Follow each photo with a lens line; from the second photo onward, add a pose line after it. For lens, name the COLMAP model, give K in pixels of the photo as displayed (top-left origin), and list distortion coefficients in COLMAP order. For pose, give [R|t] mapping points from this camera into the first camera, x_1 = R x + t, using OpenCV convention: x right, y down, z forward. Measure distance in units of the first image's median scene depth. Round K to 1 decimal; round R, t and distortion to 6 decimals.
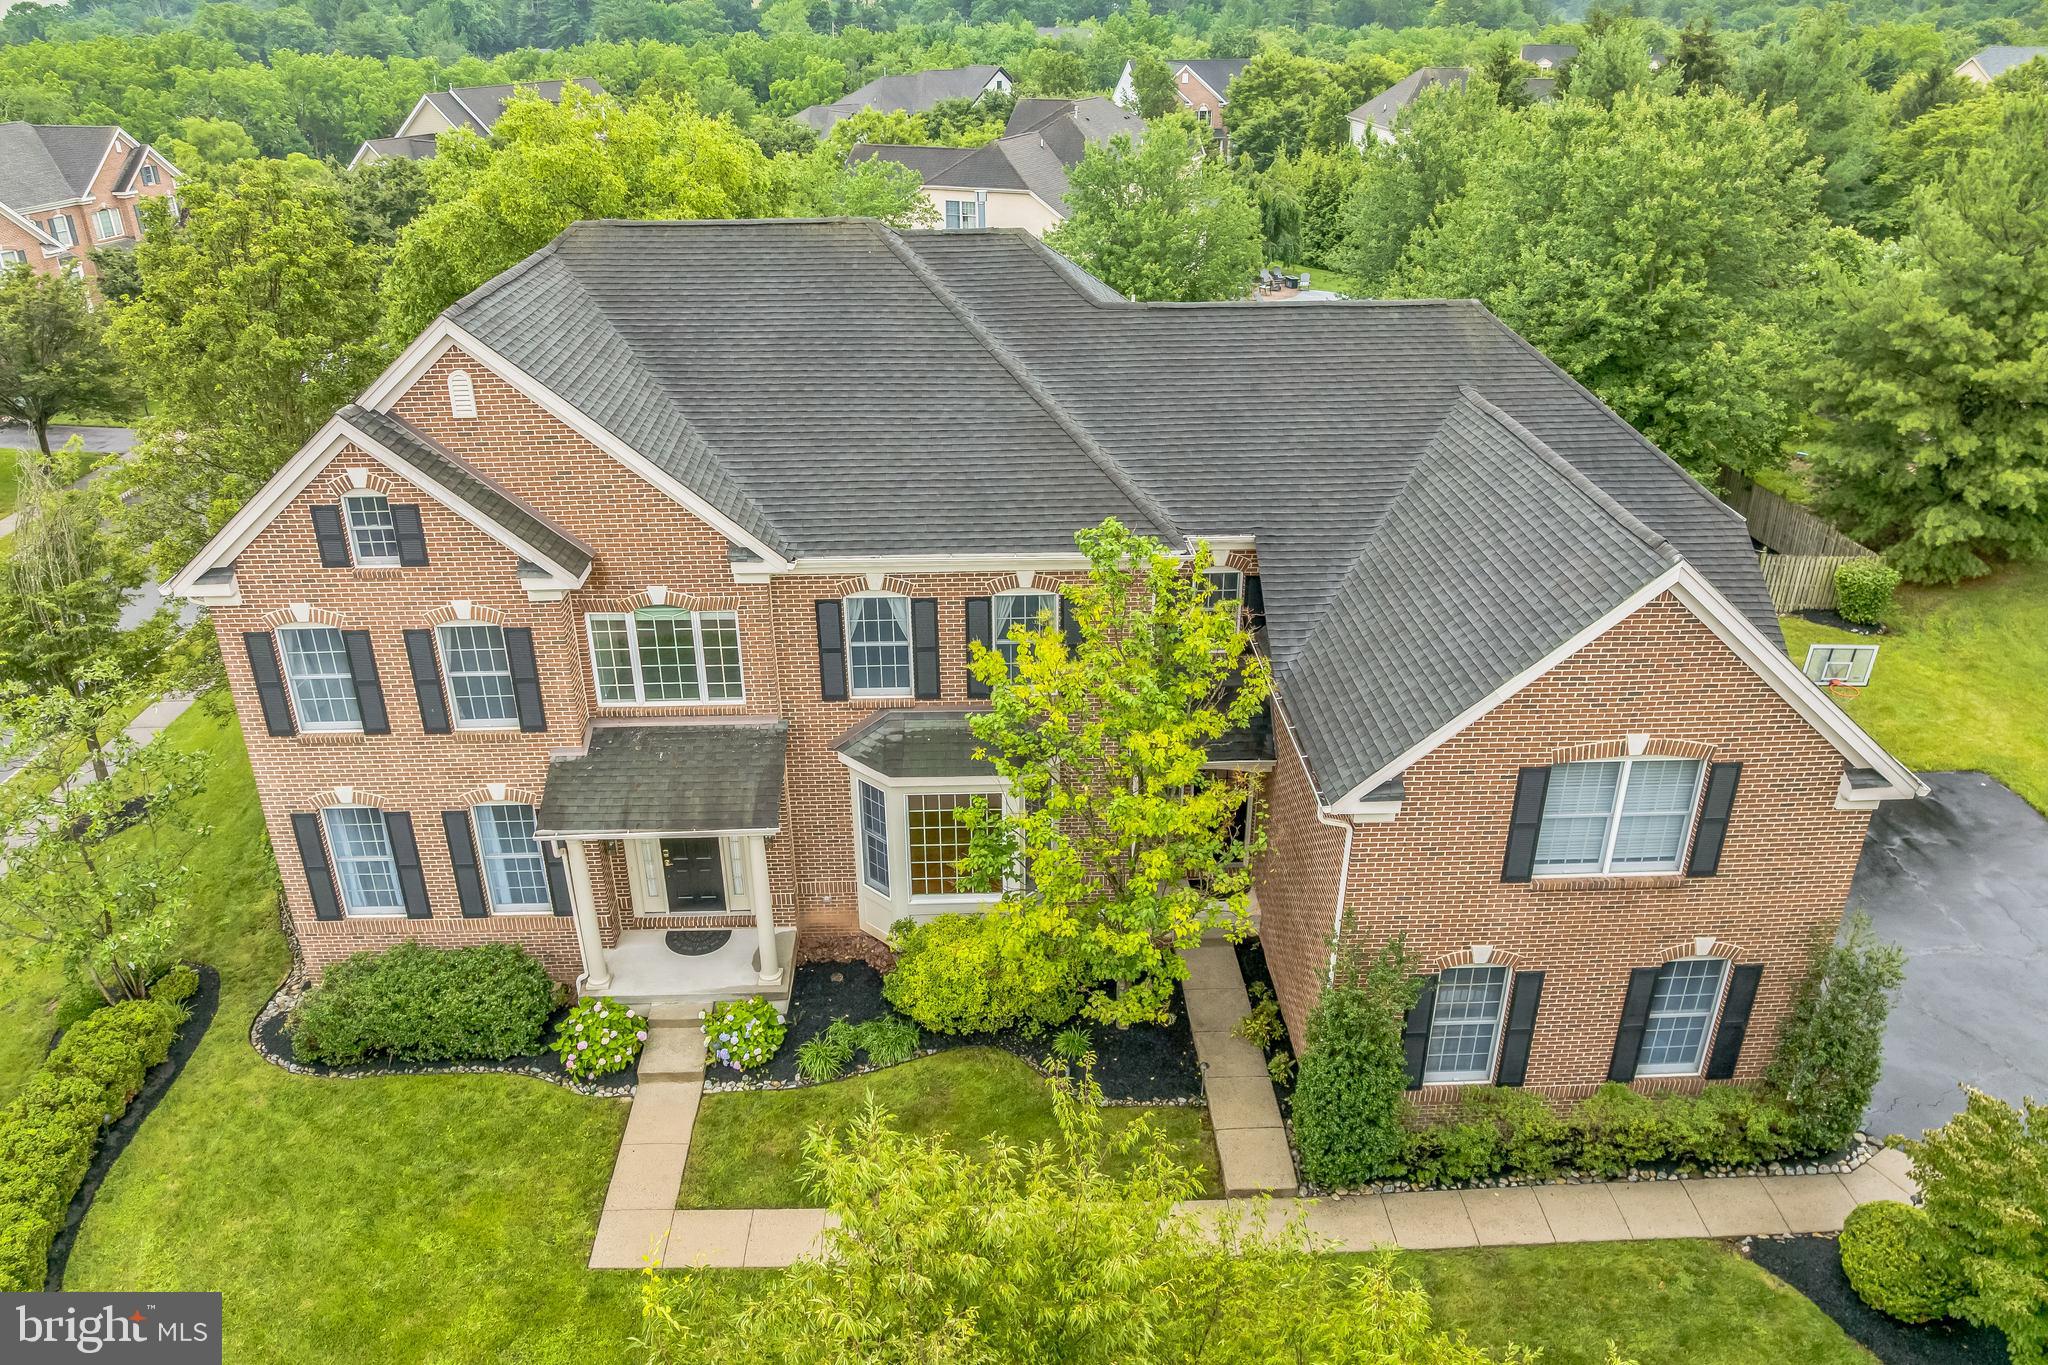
lens RADIAL K [[1442.6, 0, 1024.0], [0, 1442.6, 682.5], [0, 0, 1]] dist [-0.035382, -0.001366]
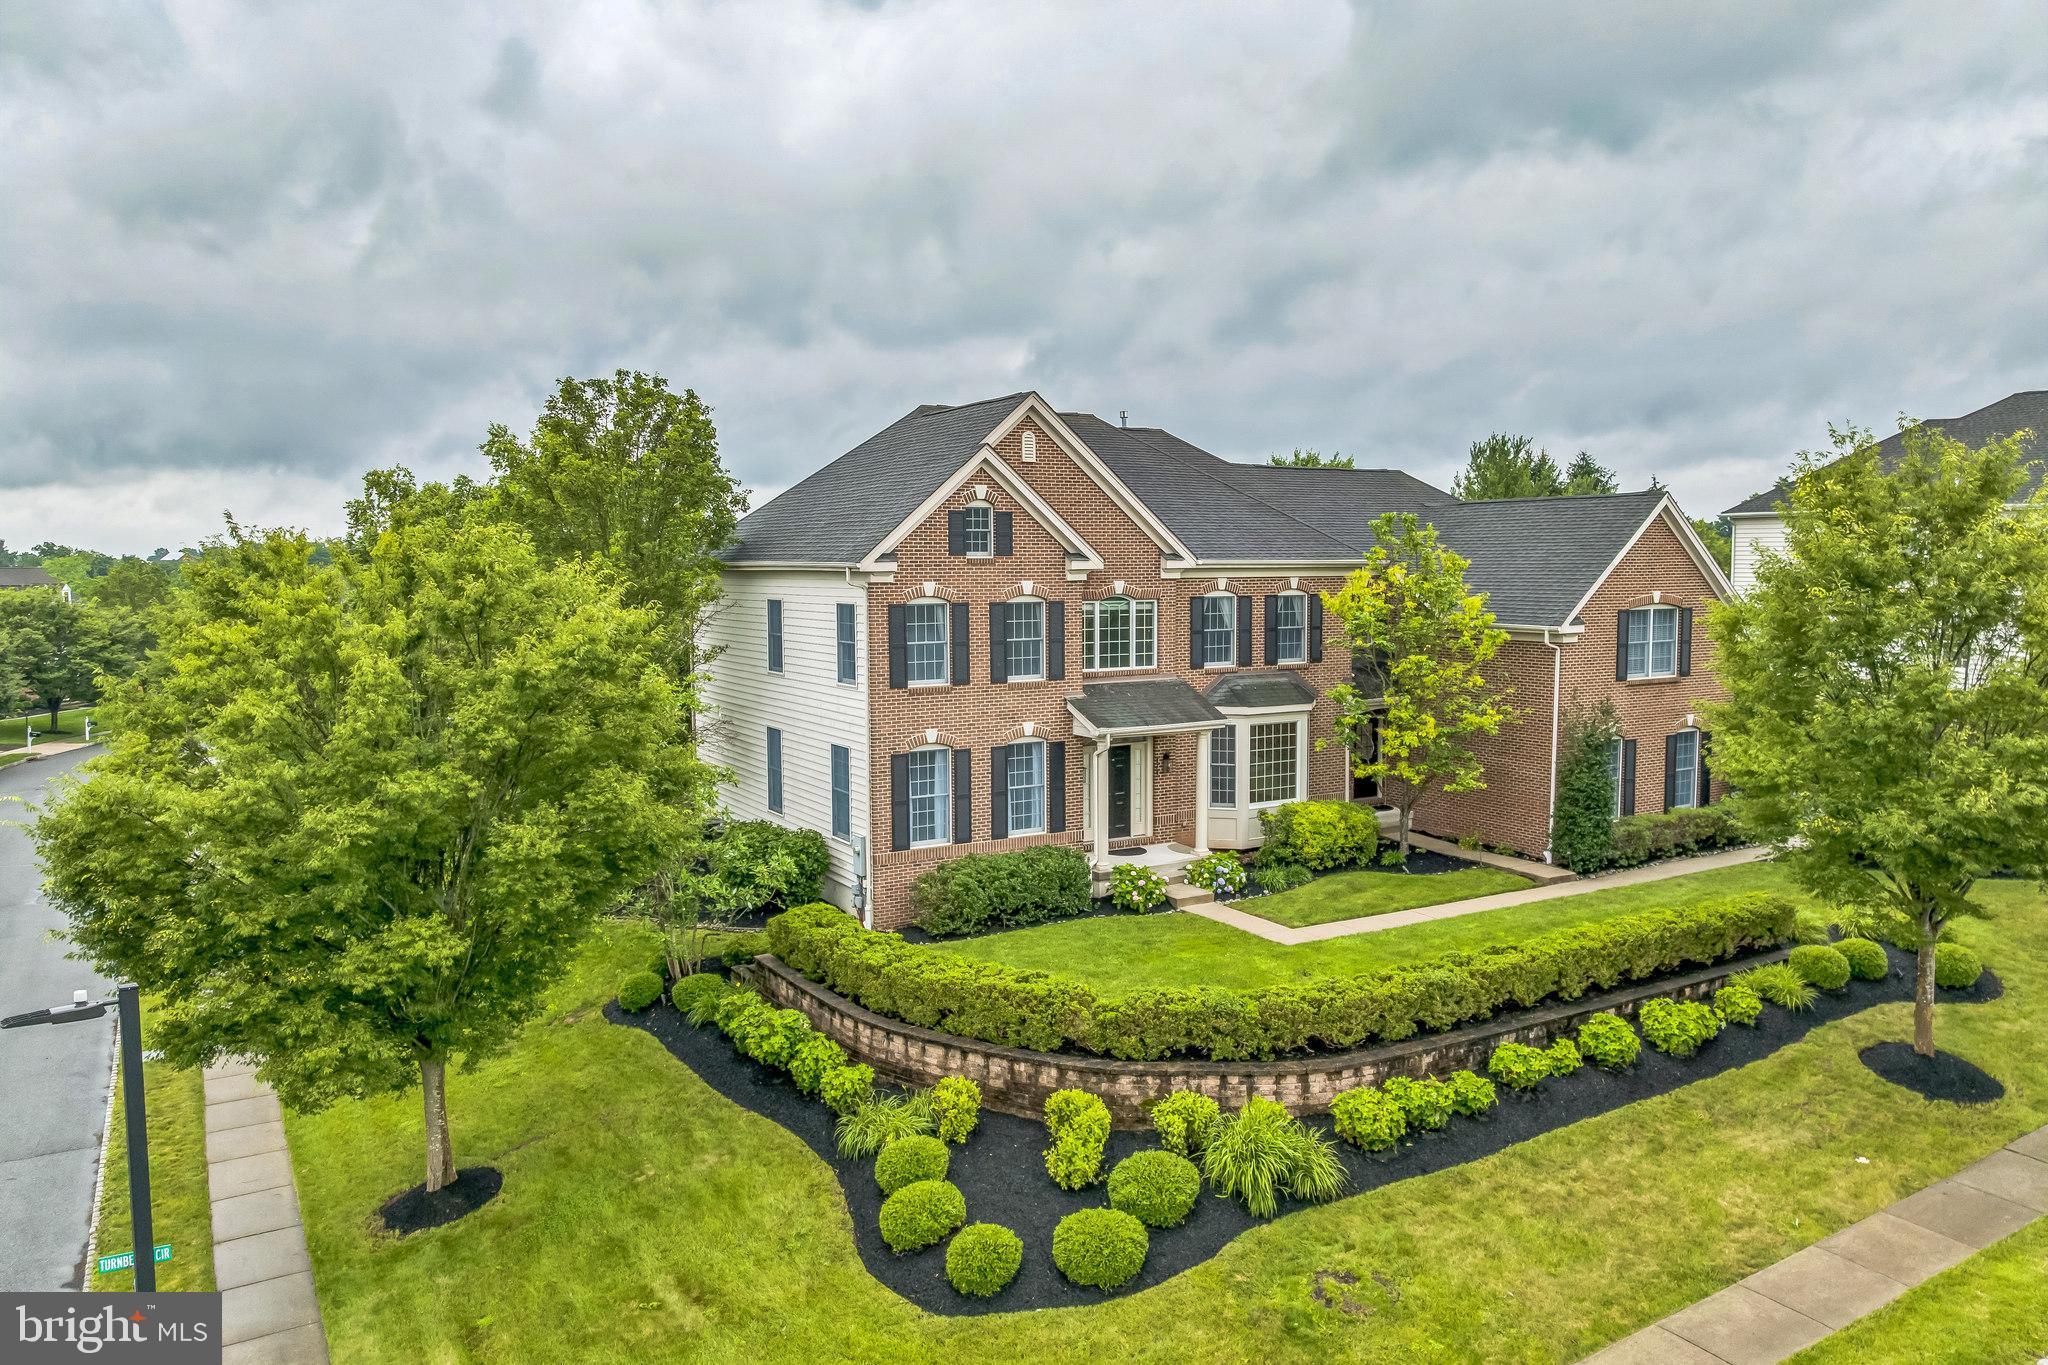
lens RADIAL K [[1442.6, 0, 1024.0], [0, 1442.6, 682.5], [0, 0, 1]] dist [-0.035382, -0.001366]
pose [[0.880433, -0.043054, 0.472212, -1.025443], [0.211929, 0.926595, -0.310657, 0.466493], [-0.424174, 0.373588, 0.824929, -0.173596]]
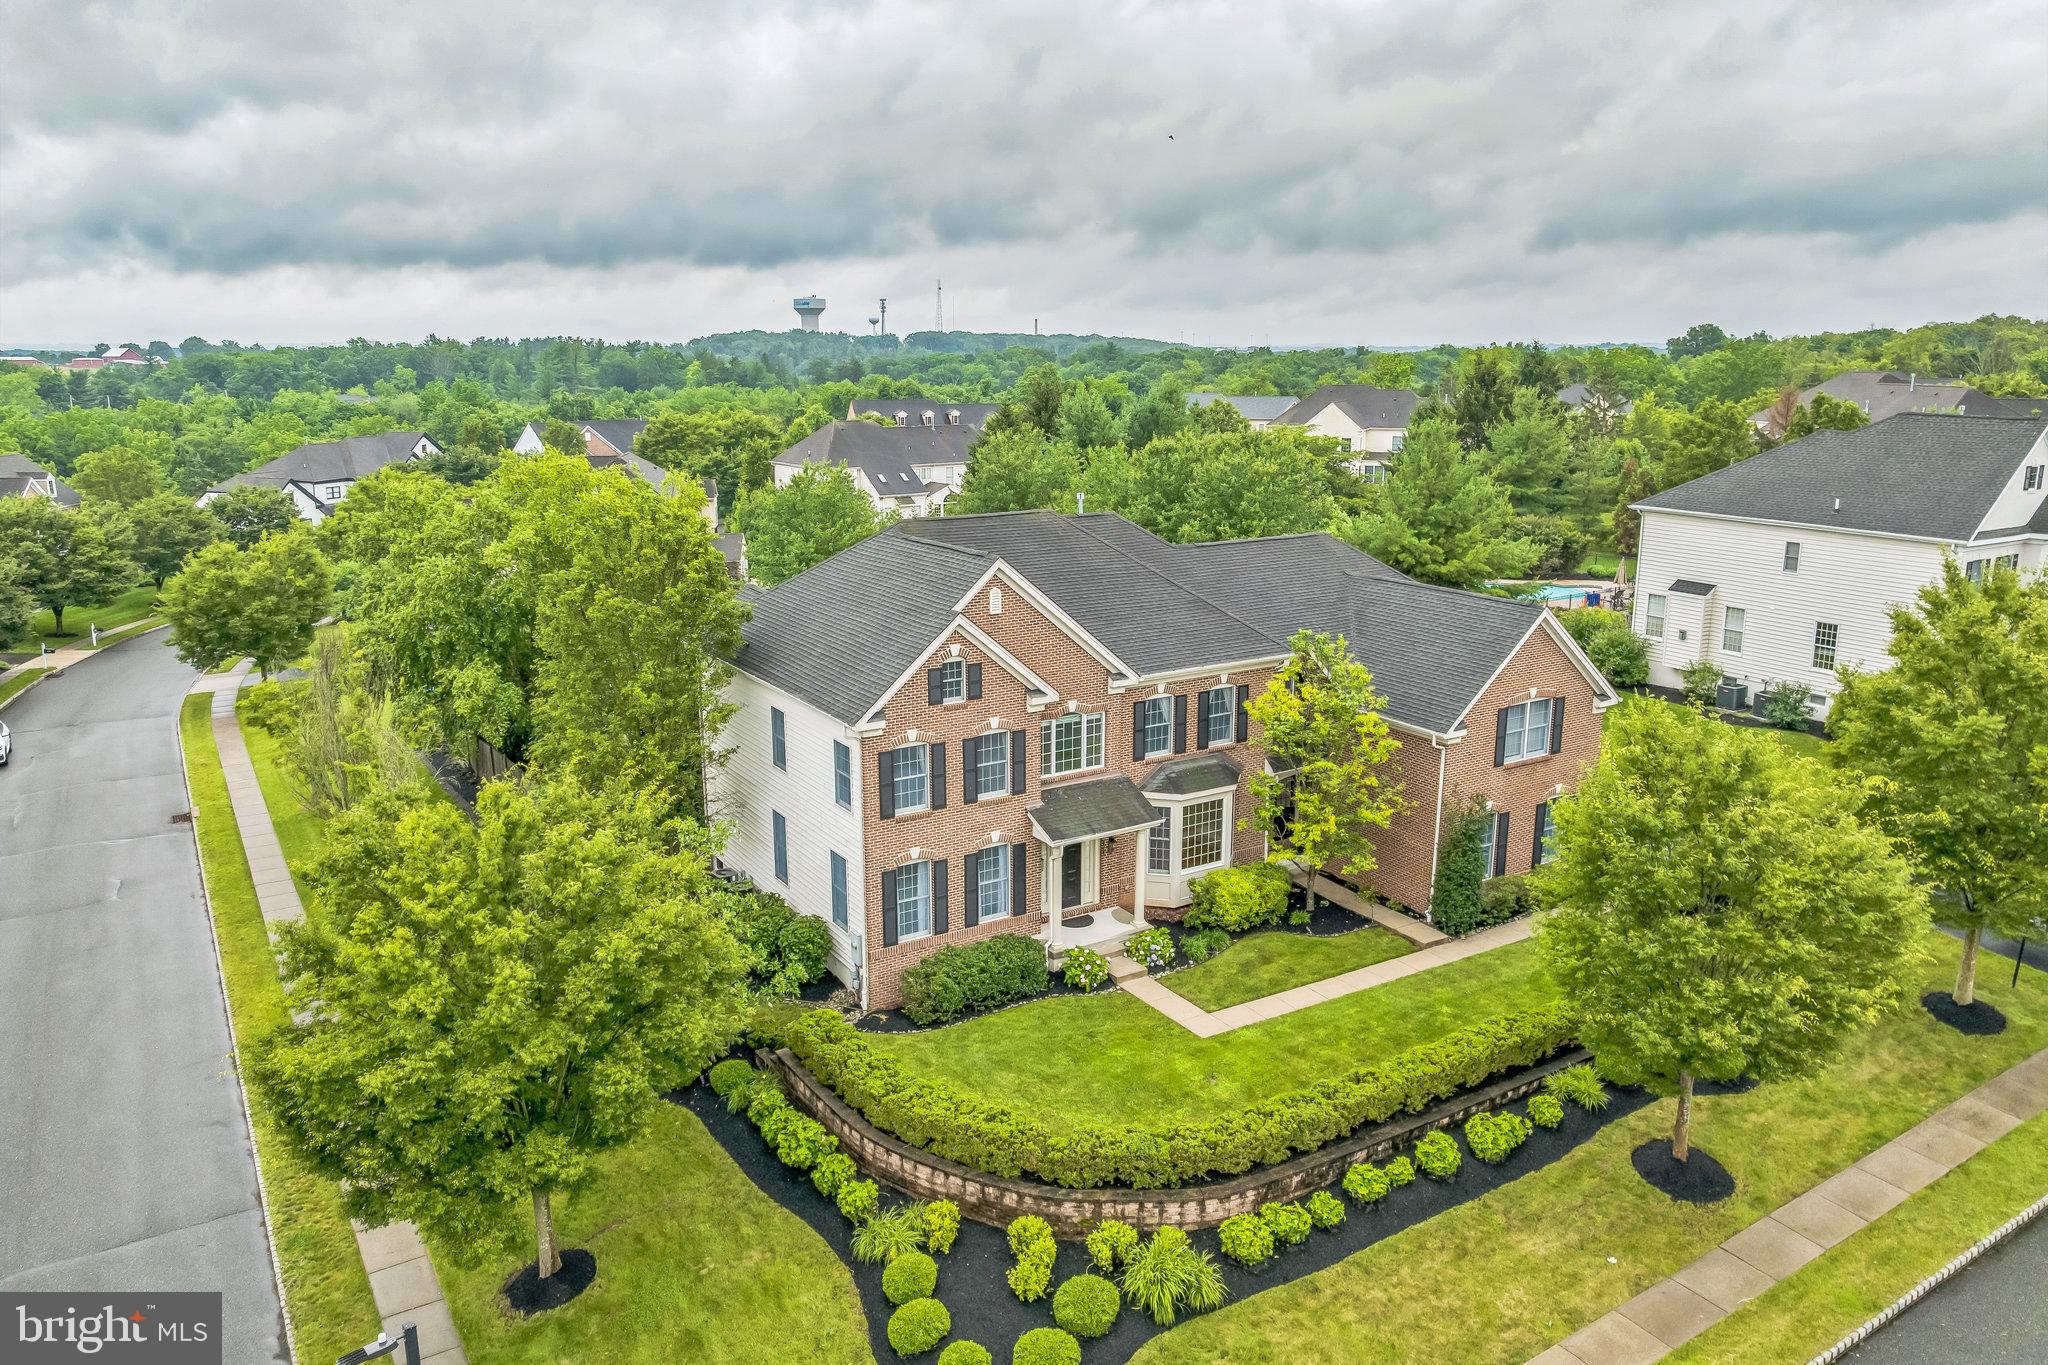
lens RADIAL K [[1442.6, 0, 1024.0], [0, 1442.6, 682.5], [0, 0, 1]] dist [-0.035382, -0.001366]
pose [[0.869420, -0.110782, 0.481493, -1.121089], [0.216045, 0.961674, -0.168844, 0.193070], [-0.444334, 0.250820, 0.860033, -0.505238]]
